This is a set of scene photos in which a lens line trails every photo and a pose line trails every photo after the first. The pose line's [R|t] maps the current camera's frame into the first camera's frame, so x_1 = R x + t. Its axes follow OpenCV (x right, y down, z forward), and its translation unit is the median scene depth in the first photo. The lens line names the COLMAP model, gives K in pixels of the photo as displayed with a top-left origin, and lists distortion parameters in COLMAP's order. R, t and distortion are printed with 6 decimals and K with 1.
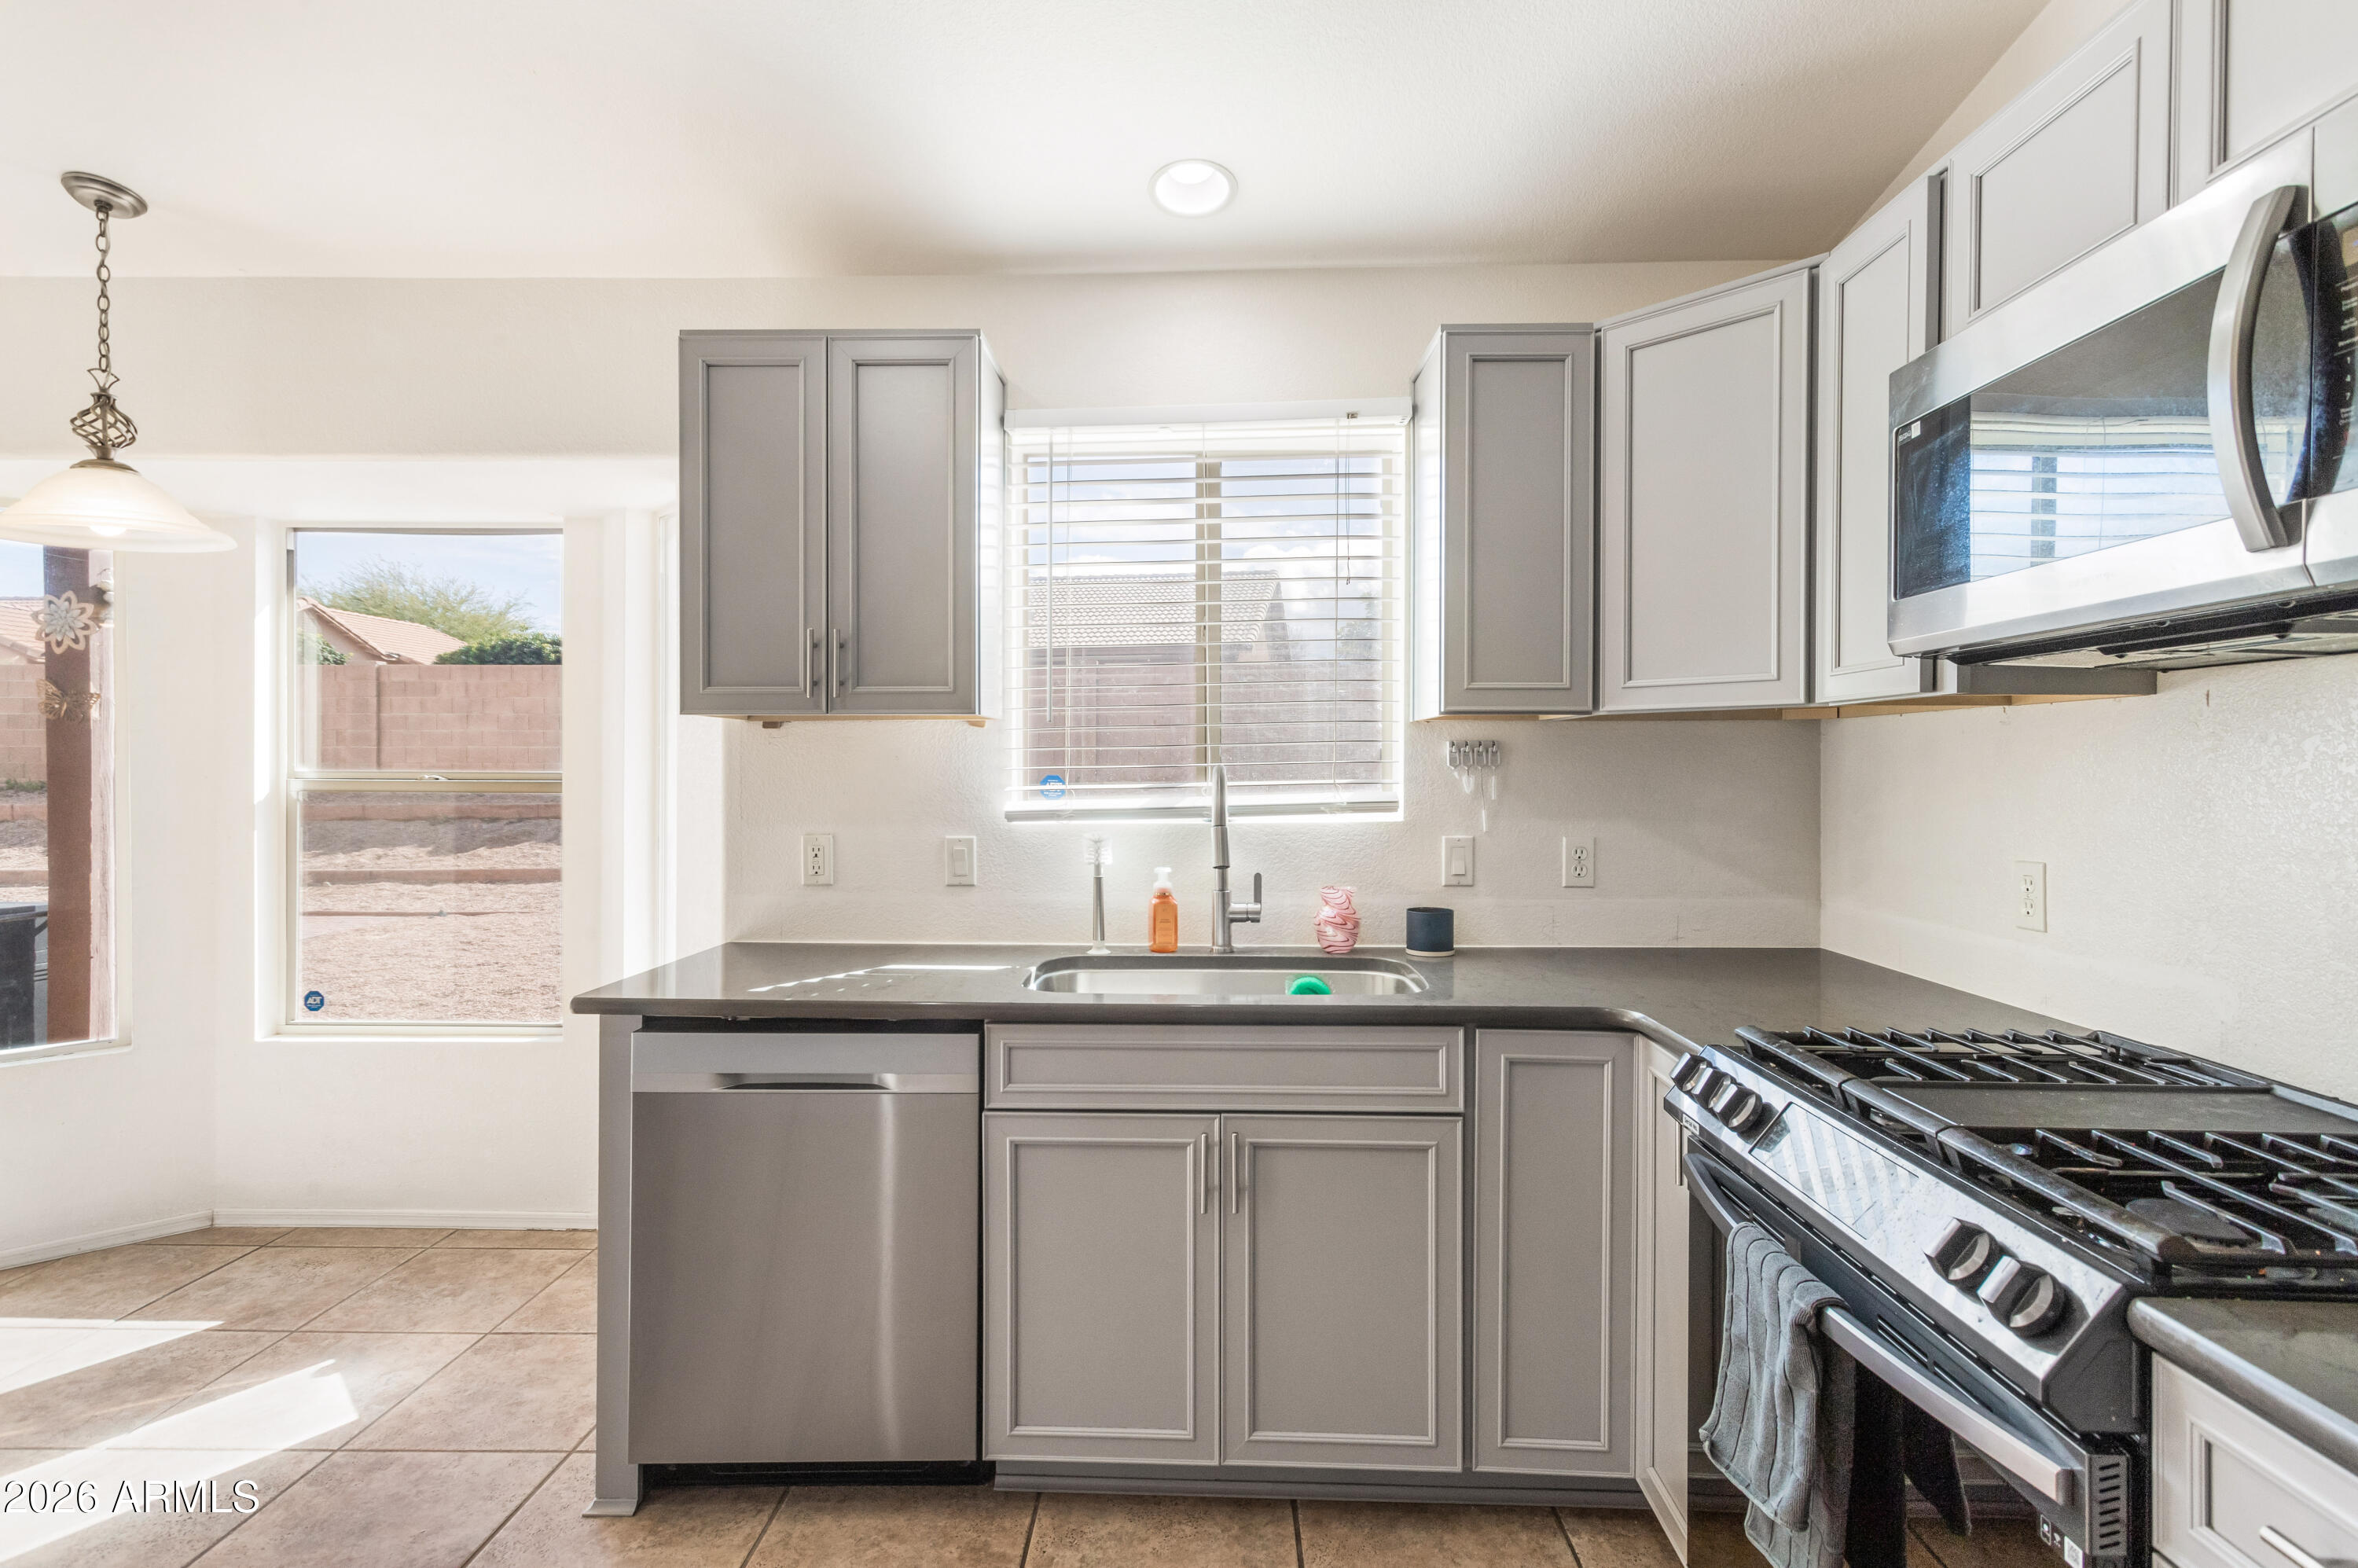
lens RADIAL K [[1152.2, 0, 1172.5], [0, 1152.2, 772.9], [0, 0, 1]] dist [0.021520, -0.000764]
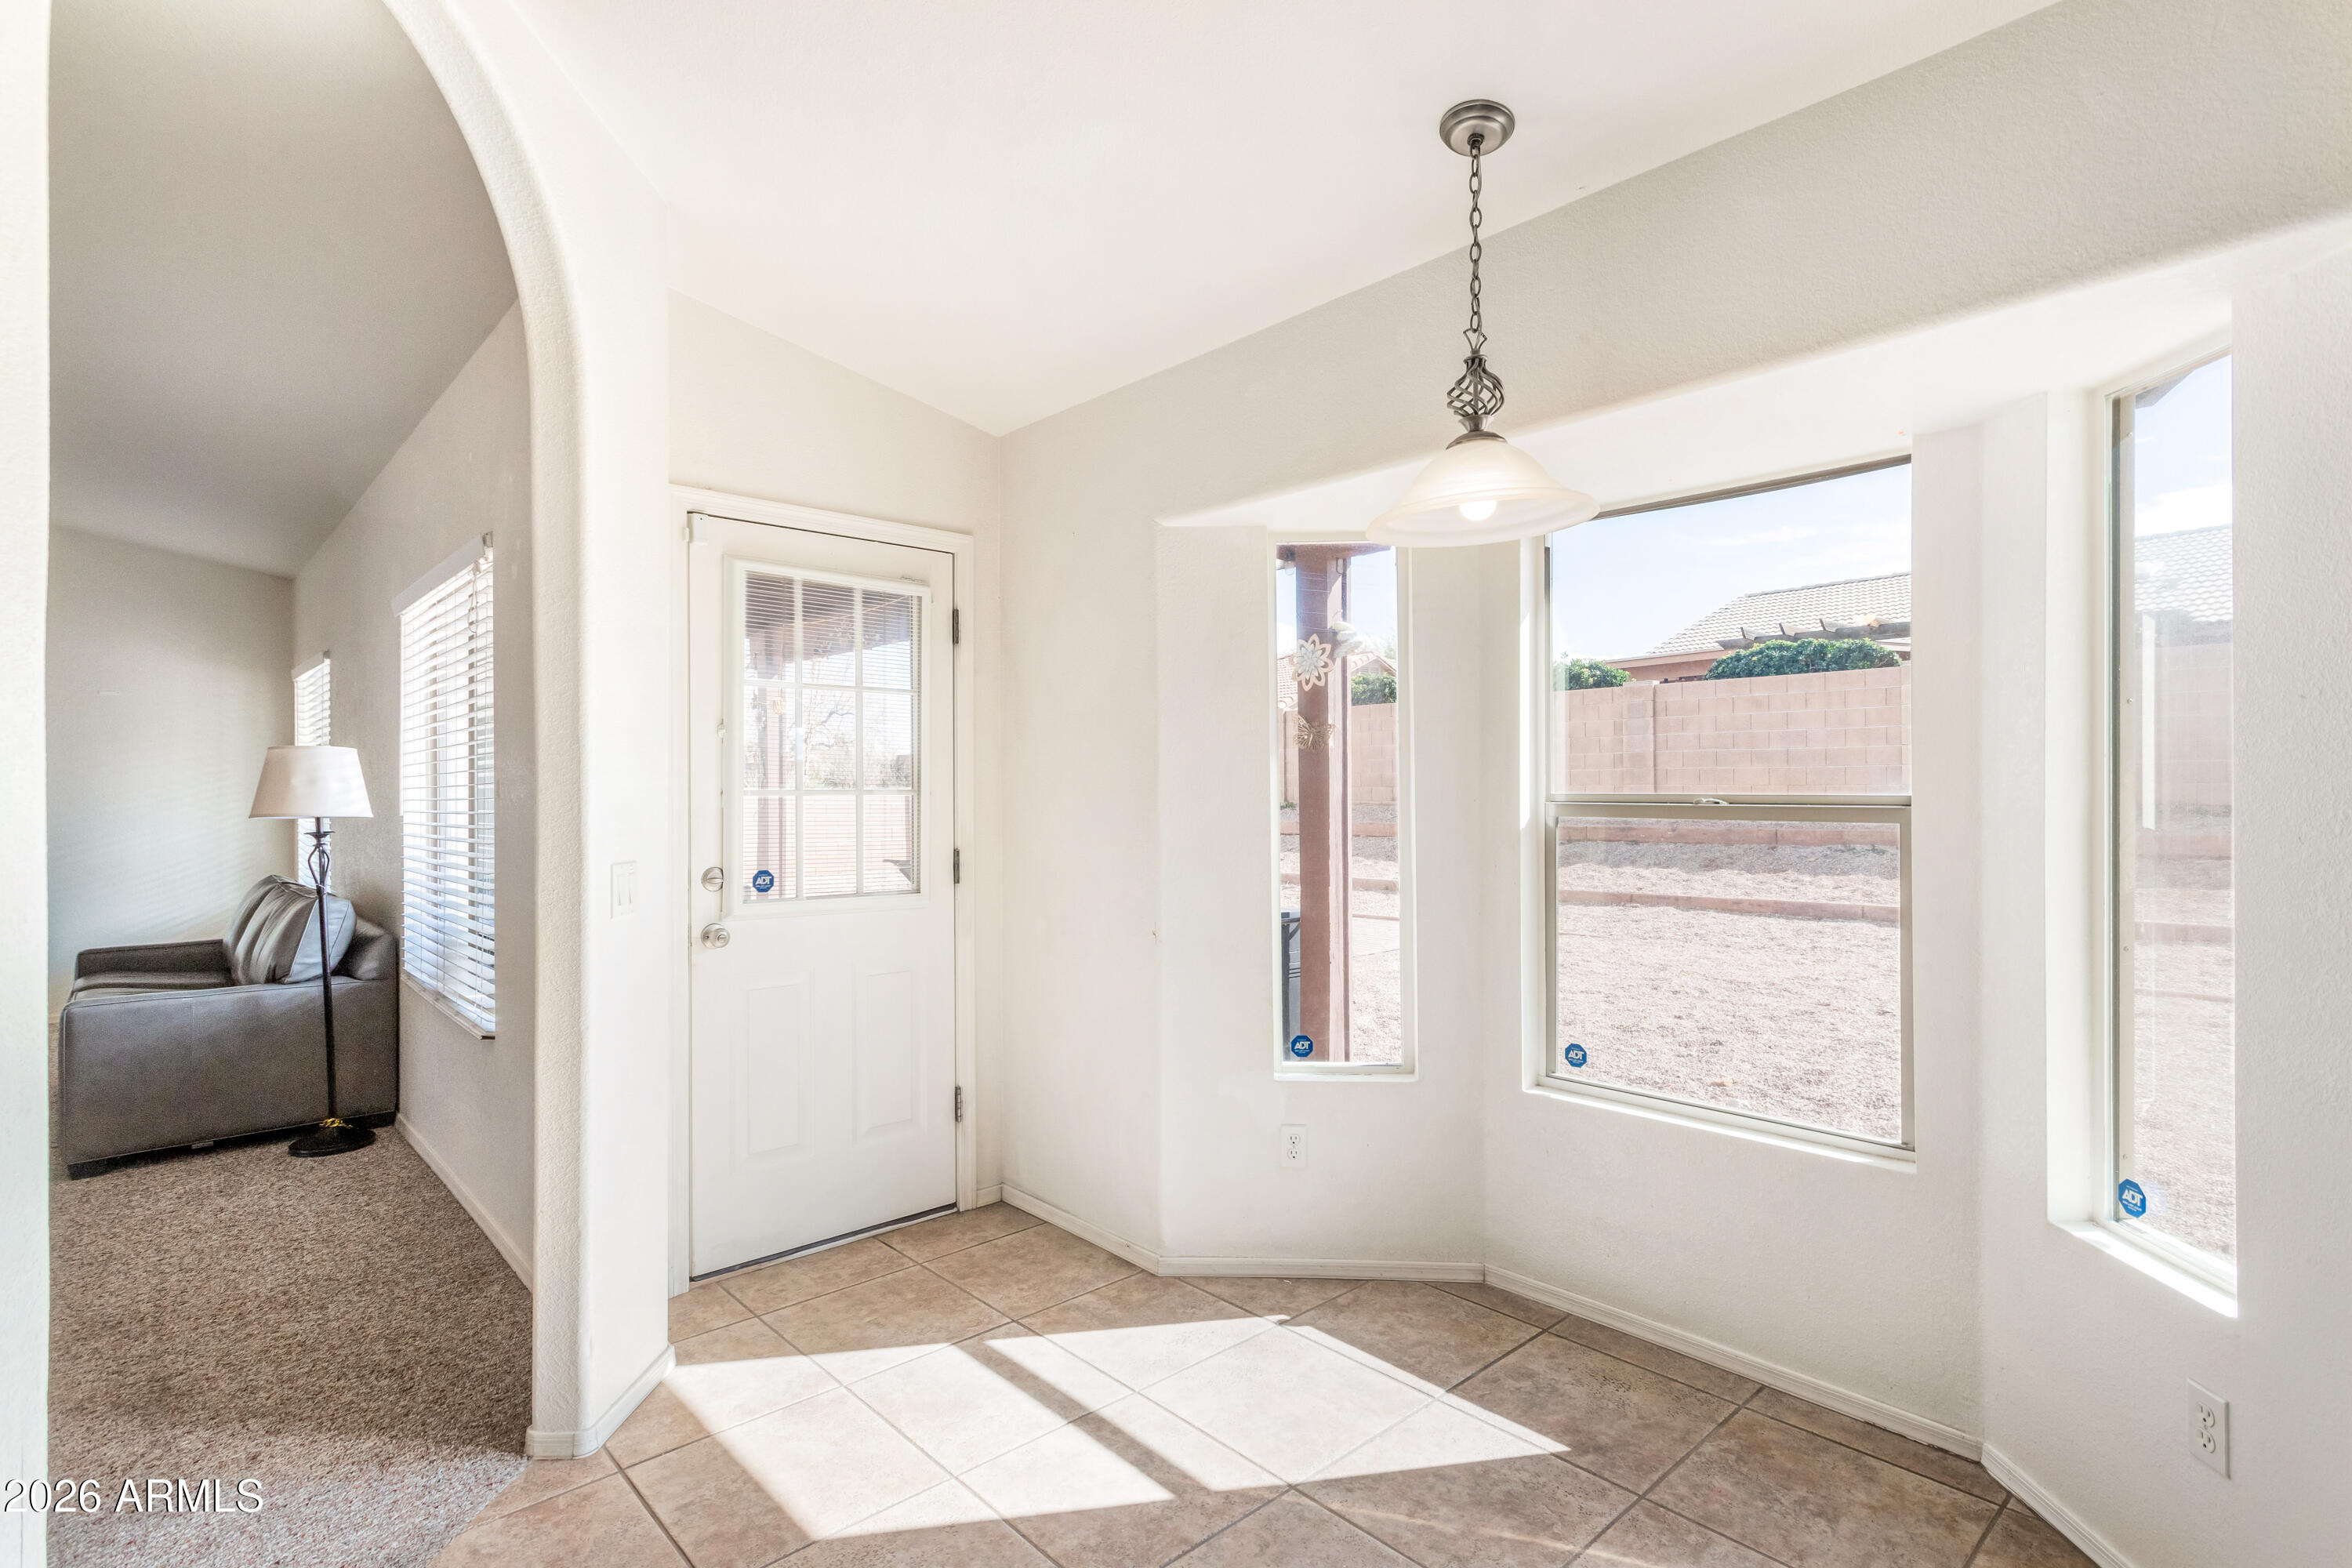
lens RADIAL K [[1132.8, 0, 1176.0], [0, 1132.8, 784.0], [0, 0, 1]] dist [0.001625, 0.000191]
pose [[0.702791, -0.009327, -0.711336, -0.365504], [0.002015, 0.999936, -0.011120, 0.000341], [0.711394, 0.006381, 0.702765, 0.200311]]
